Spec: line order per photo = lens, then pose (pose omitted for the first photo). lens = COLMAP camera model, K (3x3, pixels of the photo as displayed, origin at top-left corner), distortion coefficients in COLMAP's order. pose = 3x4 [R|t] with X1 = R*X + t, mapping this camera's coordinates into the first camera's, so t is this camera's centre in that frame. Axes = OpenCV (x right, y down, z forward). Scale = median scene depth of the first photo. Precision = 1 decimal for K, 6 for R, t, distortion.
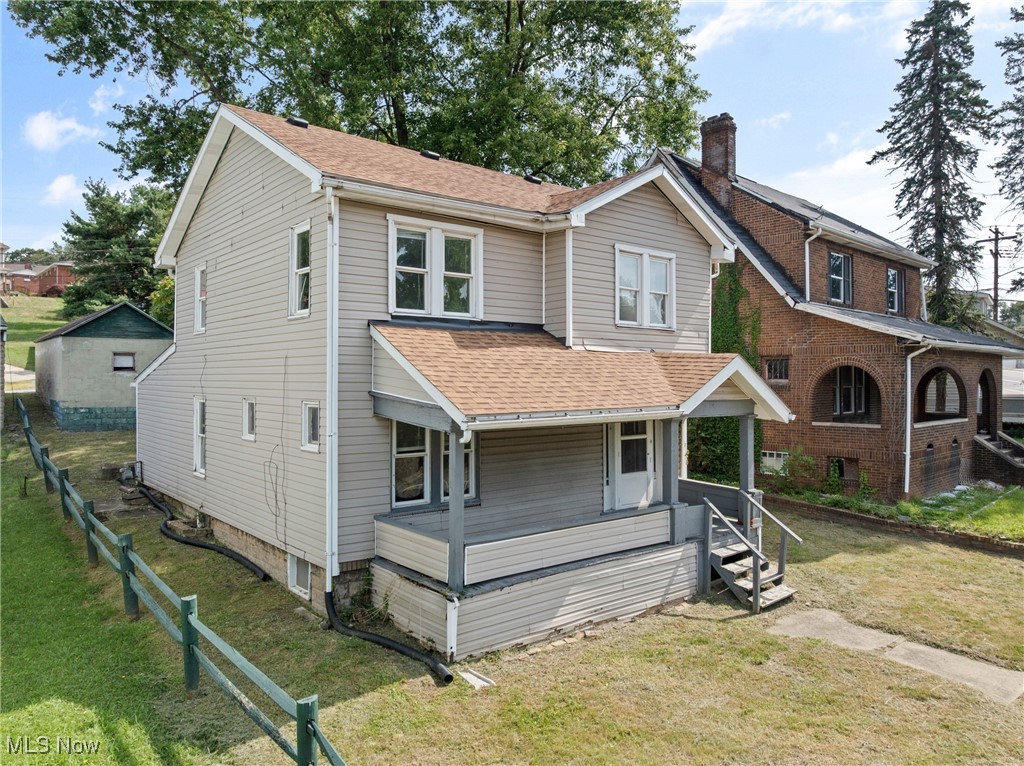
lens RADIAL K [[717.8, 0, 526.7], [0, 717.8, 396.3], [0, 0, 1]] dist [-0.027324, -0.000233]
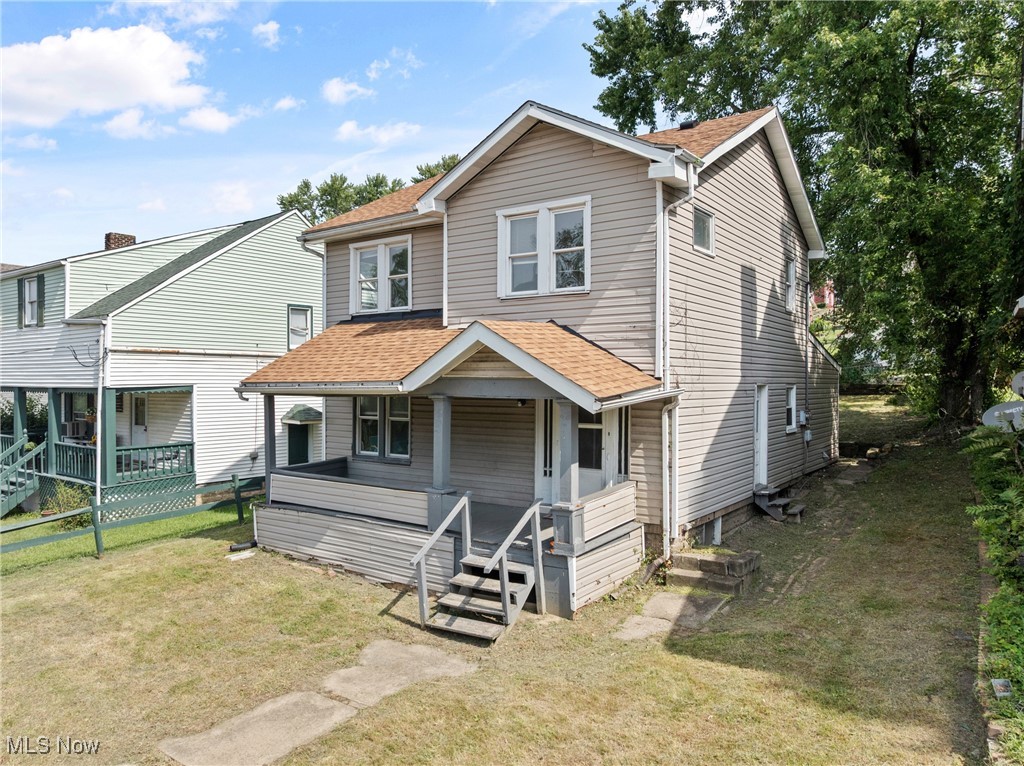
lens RADIAL K [[717.8, 0, 512.2], [0, 717.8, 389.5], [0, 0, 1]] dist [-0.027324, -0.000233]
pose [[0.250824, 0.012931, -0.967946, 1.051263], [-0.021004, 0.999748, 0.007913, 0.011500], [0.967805, 0.018346, 0.251033, 0.800248]]
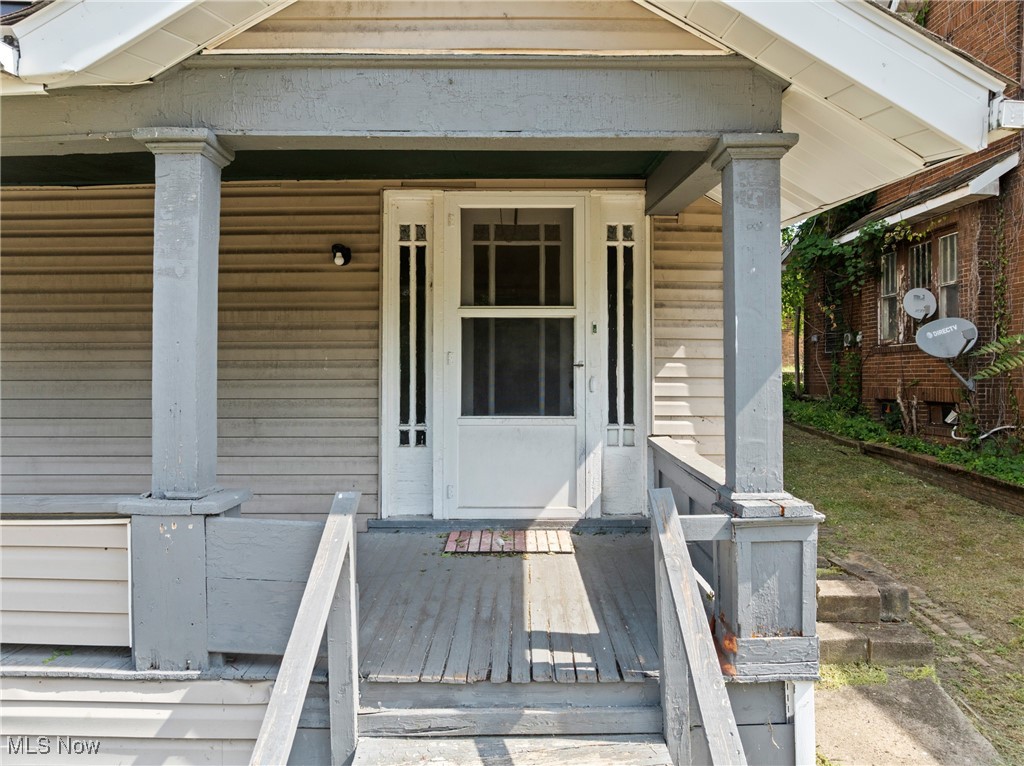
lens RADIAL K [[717.8, 0, 507.5], [0, 717.8, 388.7], [0, 0, 1]] dist [-0.027324, -0.000233]
pose [[0.763677, 0.008459, -0.645543, 0.411573], [-0.013733, 0.999901, -0.003145, 0.105993], [0.645452, 0.011267, 0.763718, 0.829927]]
